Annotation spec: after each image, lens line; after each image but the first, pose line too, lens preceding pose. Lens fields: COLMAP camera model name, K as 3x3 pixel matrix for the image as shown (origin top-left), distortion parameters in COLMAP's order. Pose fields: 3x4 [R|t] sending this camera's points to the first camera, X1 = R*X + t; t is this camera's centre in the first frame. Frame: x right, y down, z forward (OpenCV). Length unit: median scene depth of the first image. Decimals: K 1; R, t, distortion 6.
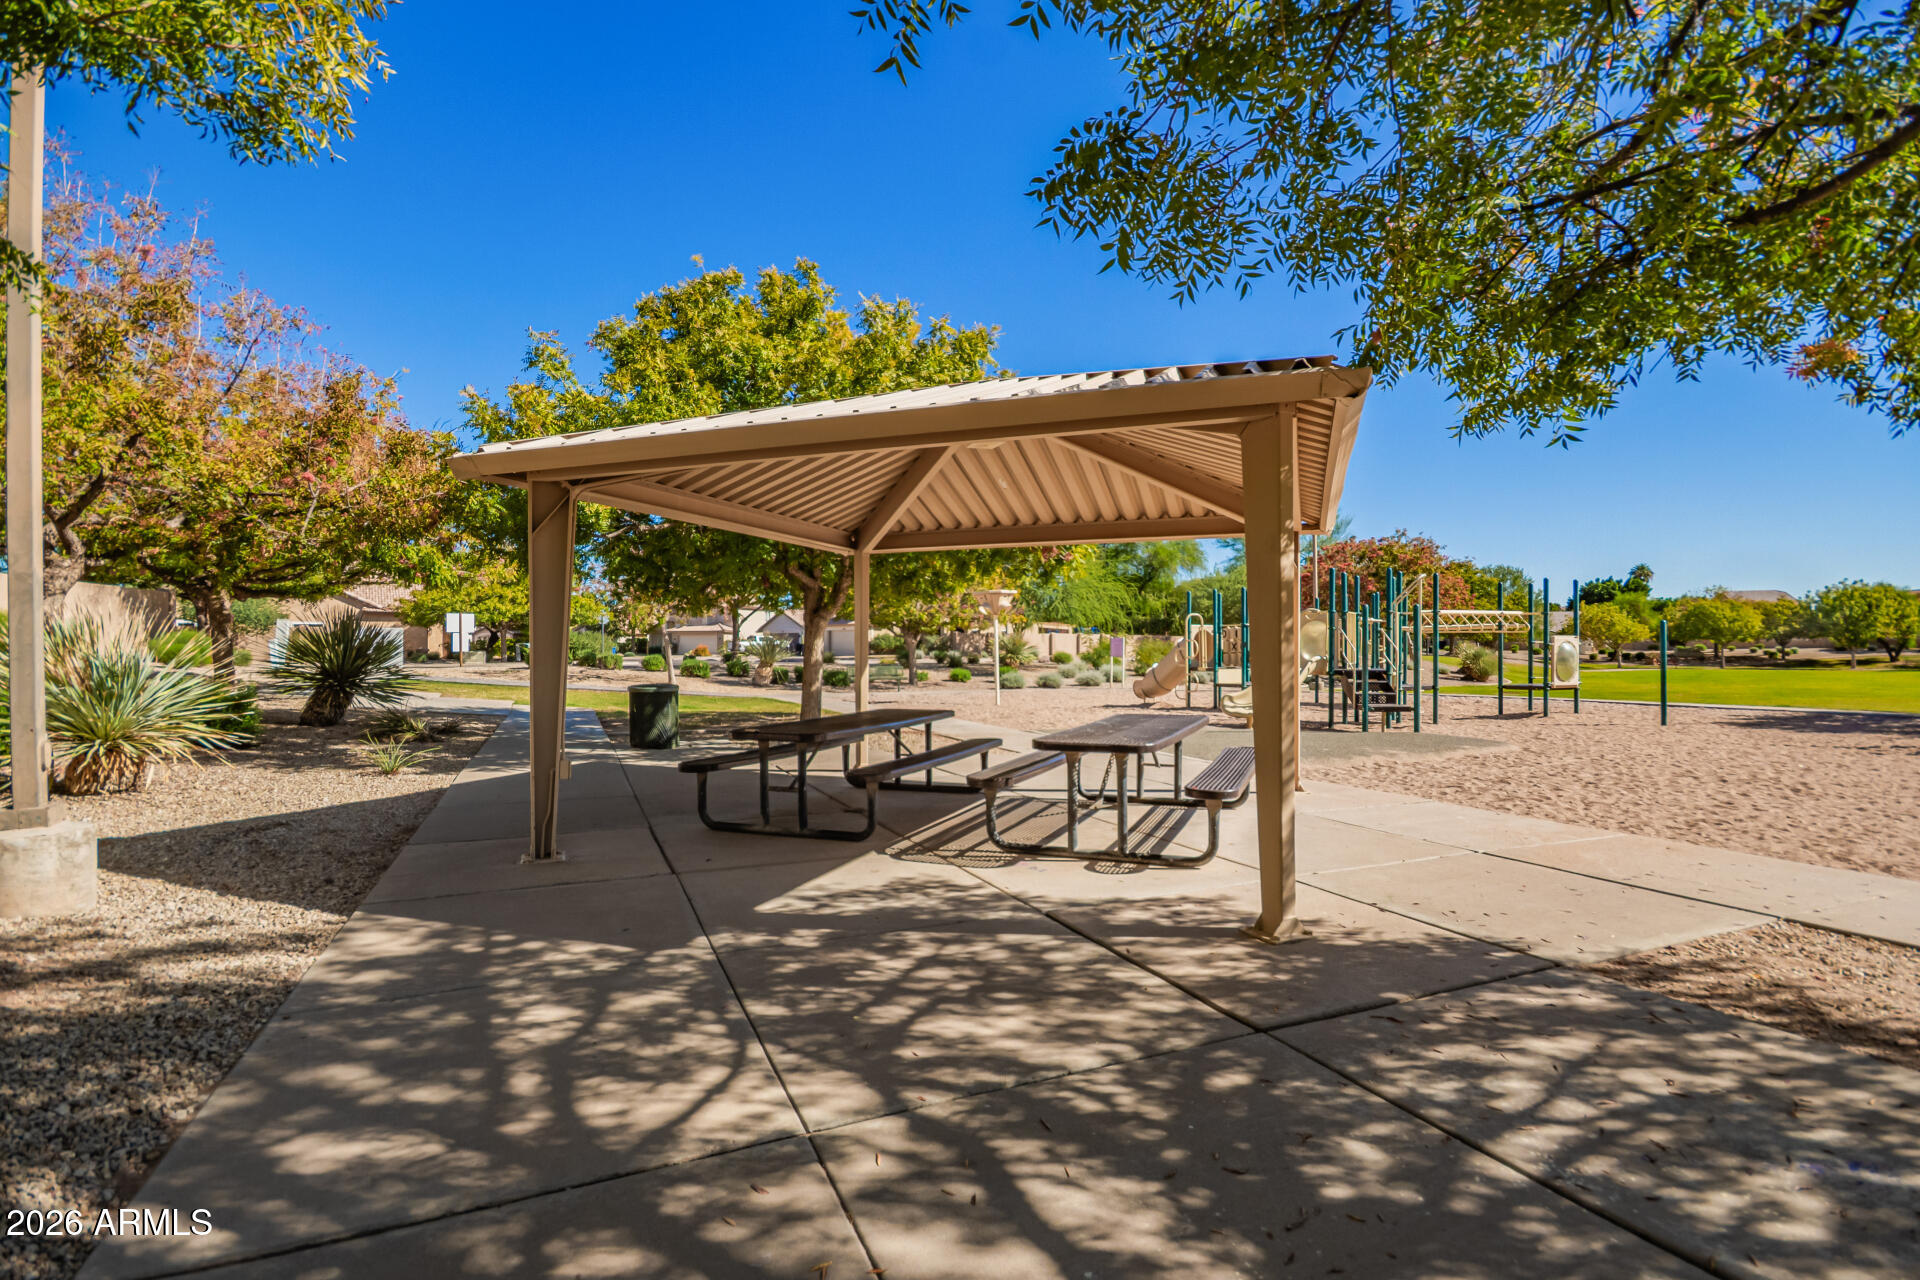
lens RADIAL K [[908.3, 0, 968.2], [0, 908.3, 649.3], [0, 0, 1]] dist [-0.012376, -0.000028]
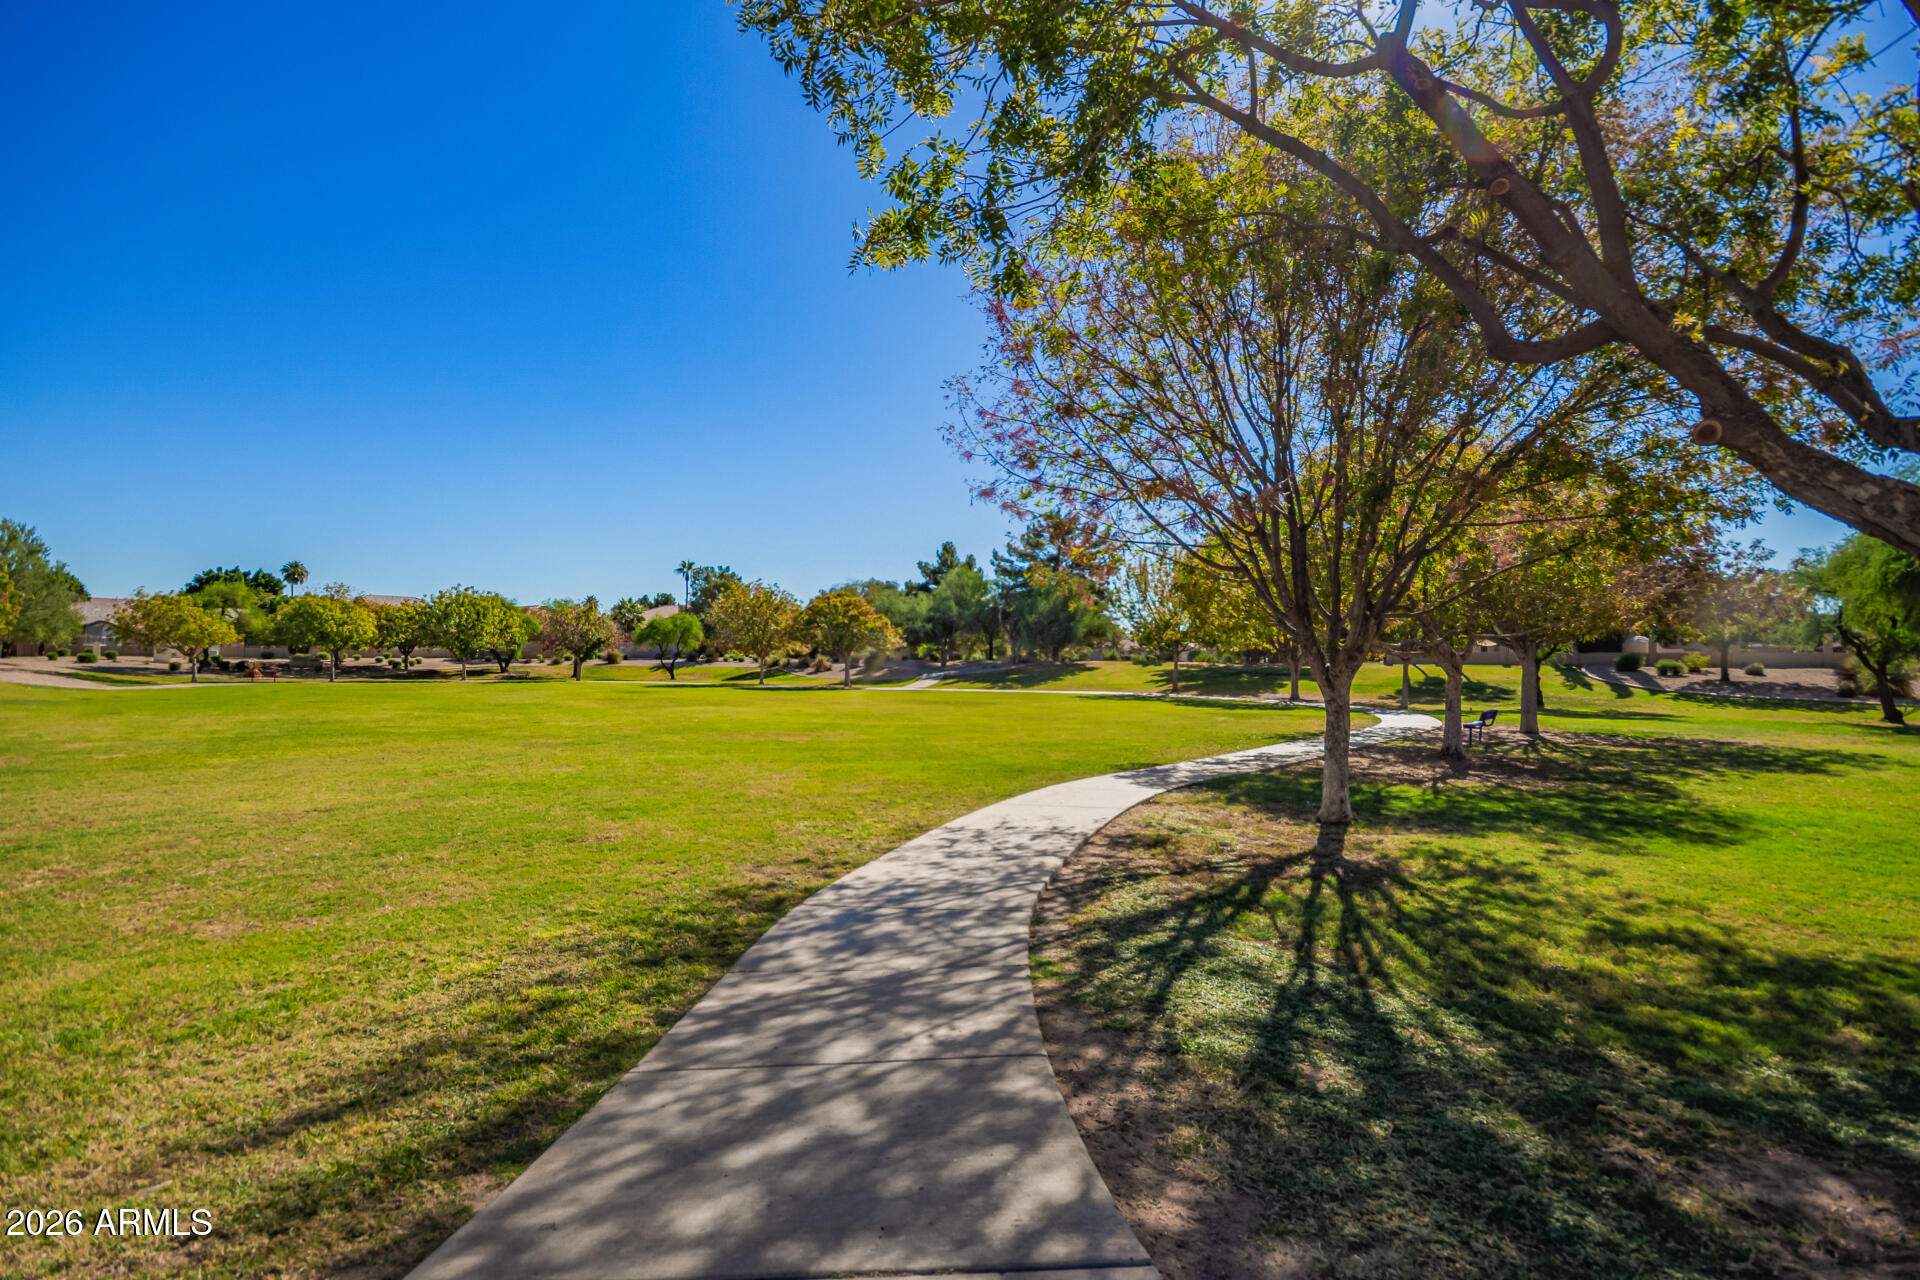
lens RADIAL K [[908.3, 0, 974.5], [0, 908.3, 647.7], [0, 0, 1]] dist [-0.012376, -0.000028]
pose [[0.310919, 0.023206, 0.950153, 0.227625], [-0.013452, 0.999709, -0.020014, -0.000940], [-0.950341, -0.006558, 0.311141, 0.177578]]
